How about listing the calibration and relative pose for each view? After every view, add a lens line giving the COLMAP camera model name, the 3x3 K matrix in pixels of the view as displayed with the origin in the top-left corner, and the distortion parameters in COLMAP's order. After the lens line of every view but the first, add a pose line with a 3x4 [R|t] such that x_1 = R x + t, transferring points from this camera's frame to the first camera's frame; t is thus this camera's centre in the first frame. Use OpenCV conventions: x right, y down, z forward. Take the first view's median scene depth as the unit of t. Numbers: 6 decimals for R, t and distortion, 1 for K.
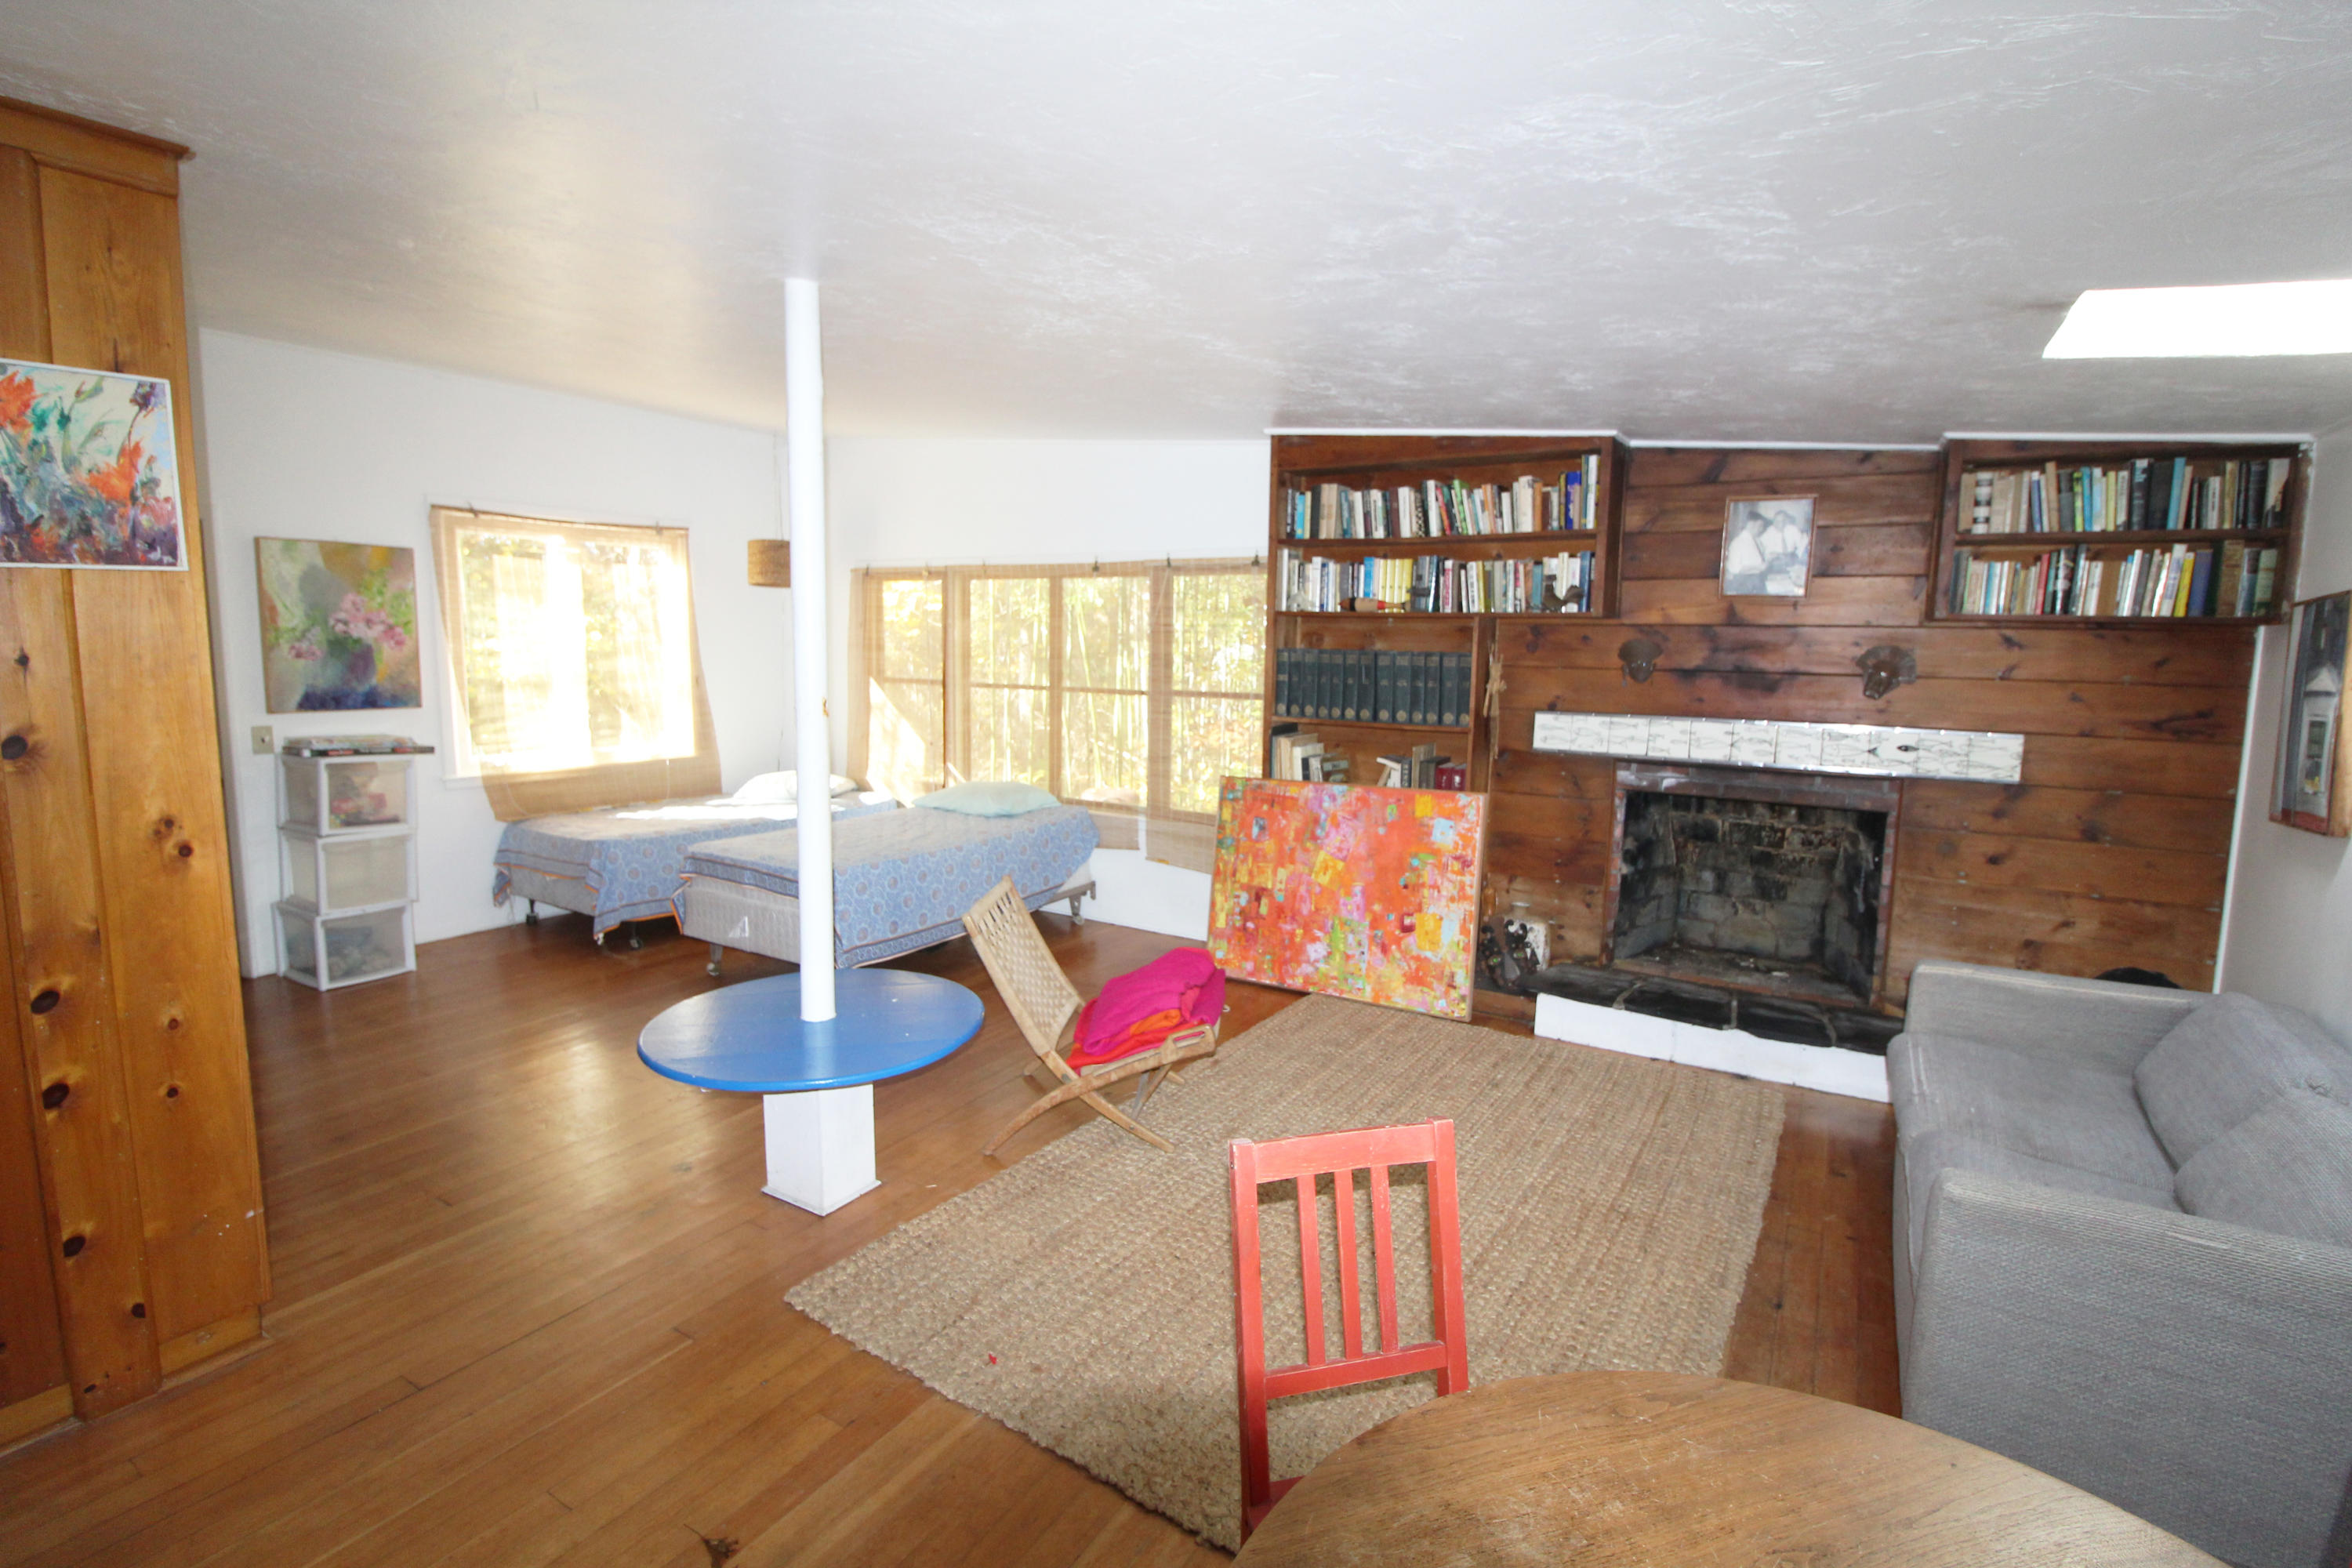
lens RADIAL K [[1108.5, 0, 1195.3], [0, 1108.5, 780.4], [0, 0, 1]] dist [0.046472, 0.000234]
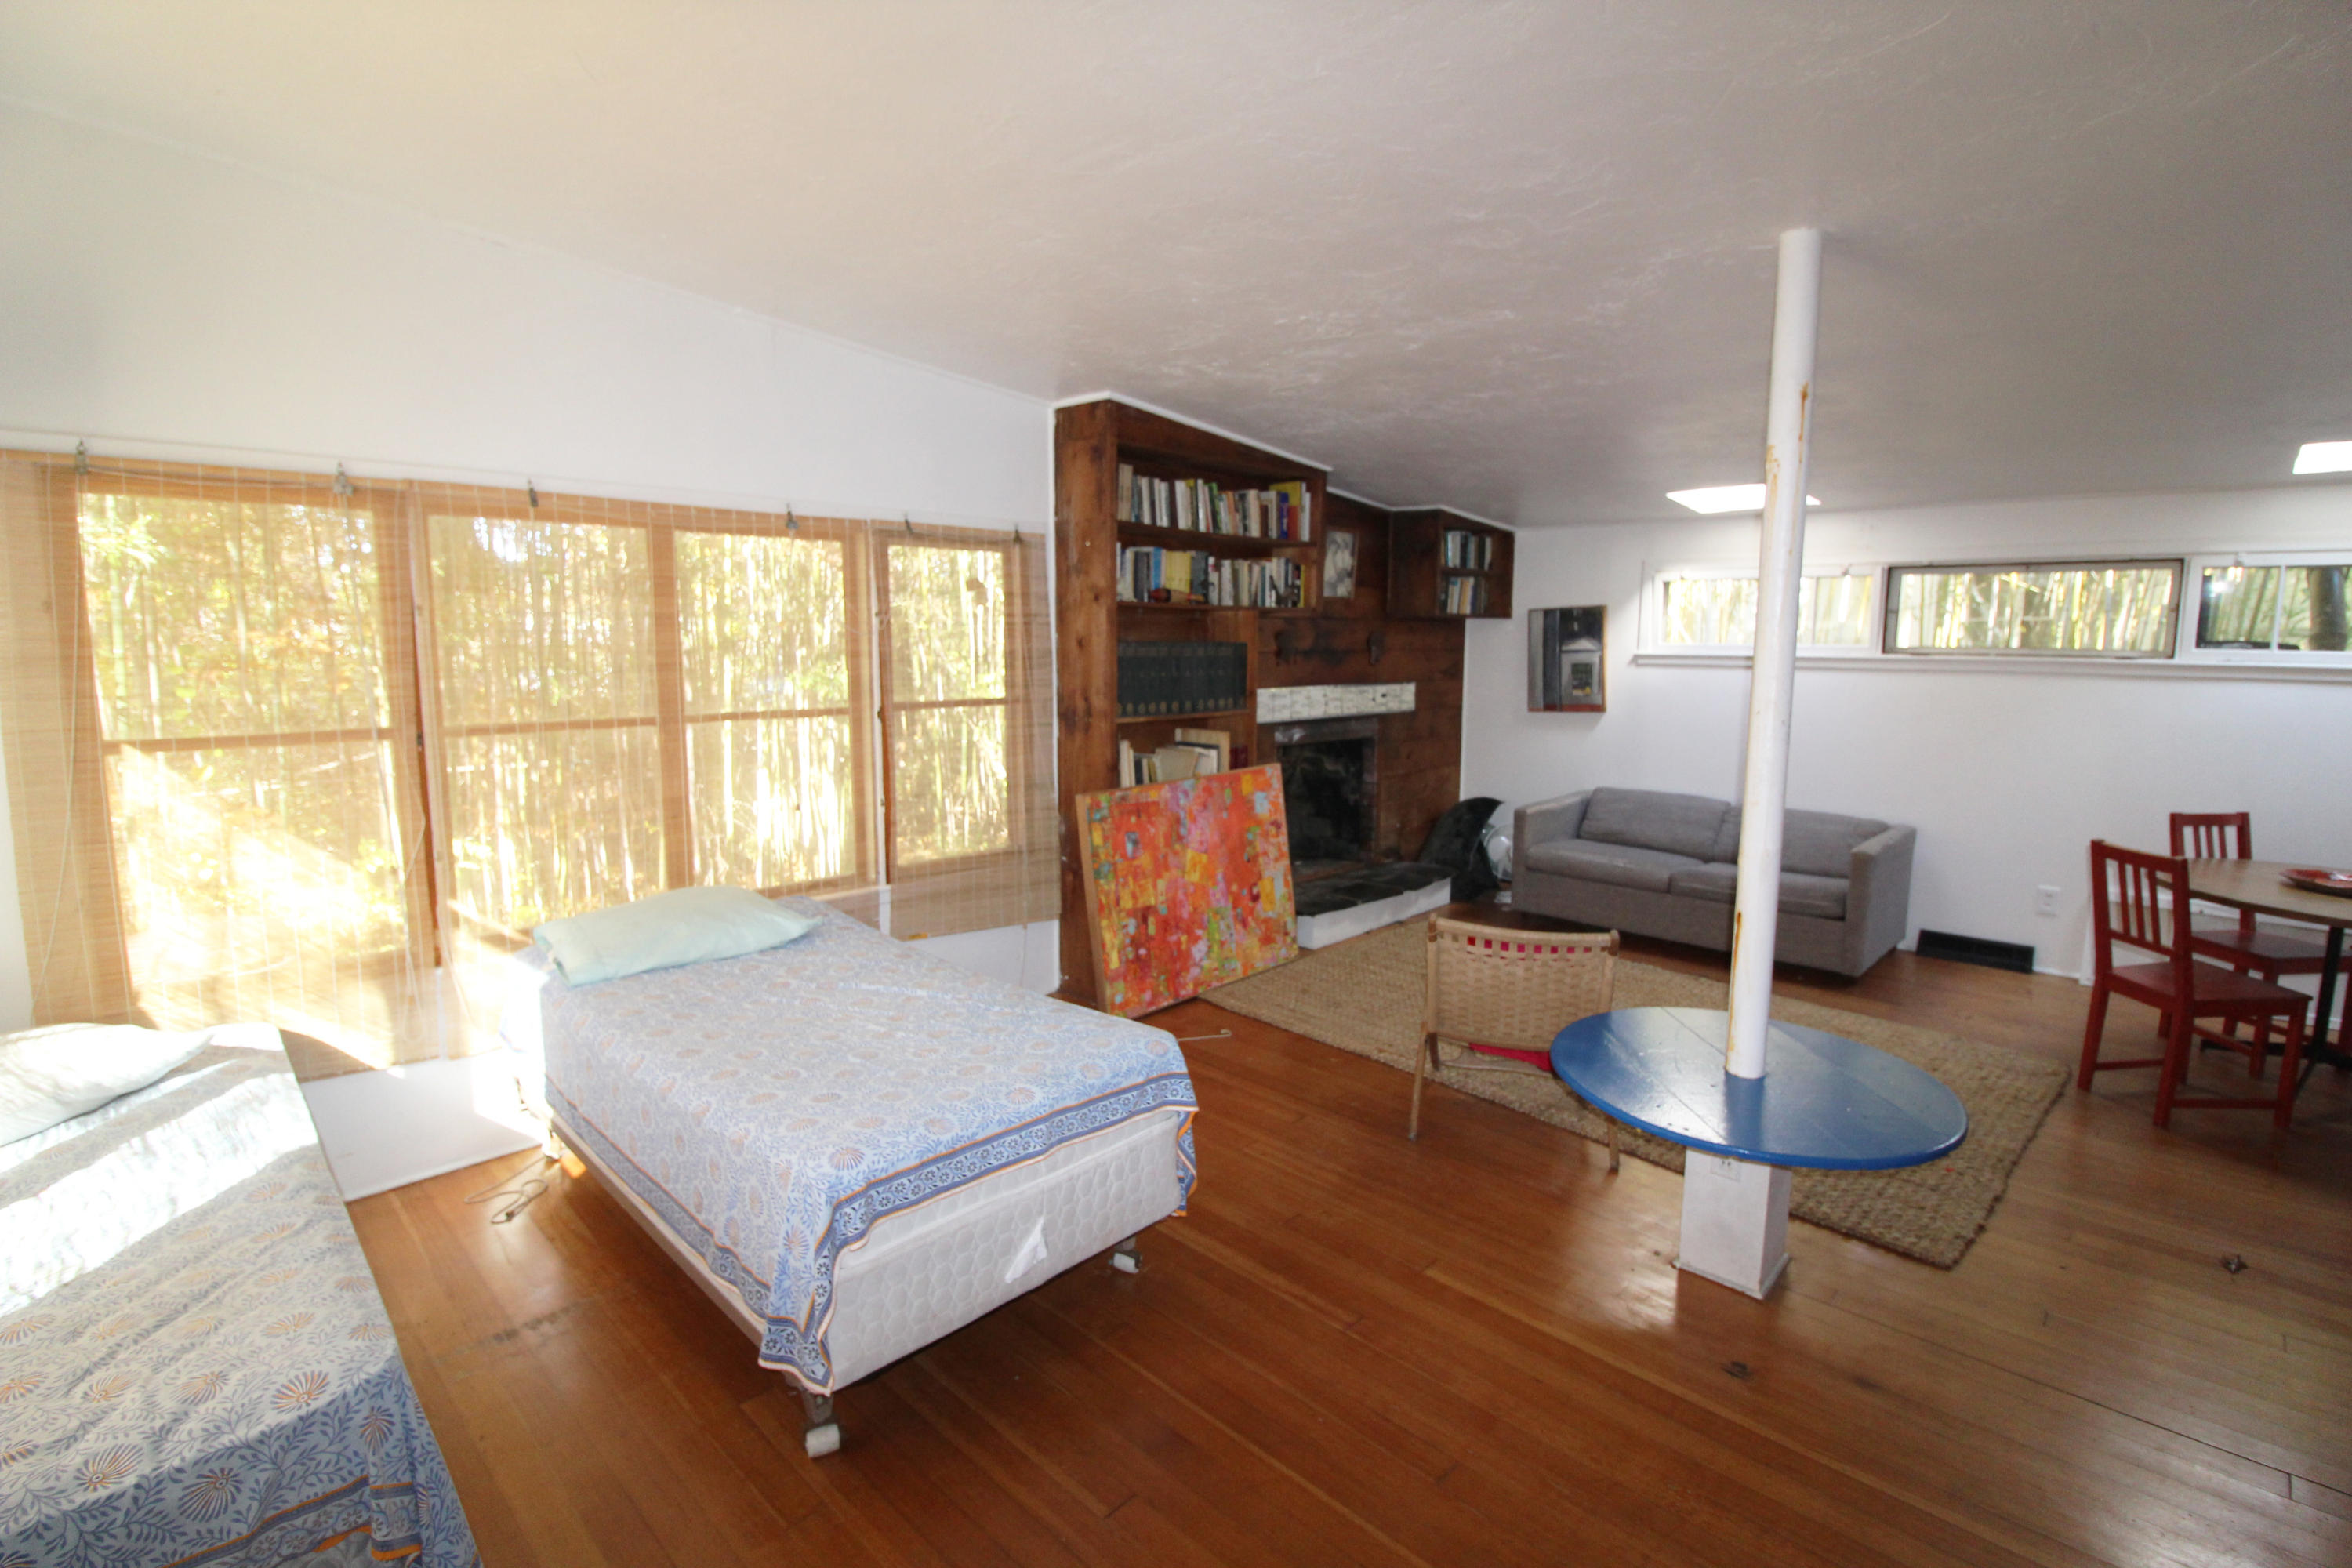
lens RADIAL K [[1108.5, 0, 1196.7], [0, 1108.5, 776.3], [0, 0, 1]] dist [0.046472, 0.000234]
pose [[0.213410, -0.148039, 0.965681, -0.809443], [0.118062, 0.985116, 0.124927, -0.119721], [-0.969803, 0.087350, 0.227711, 0.759332]]
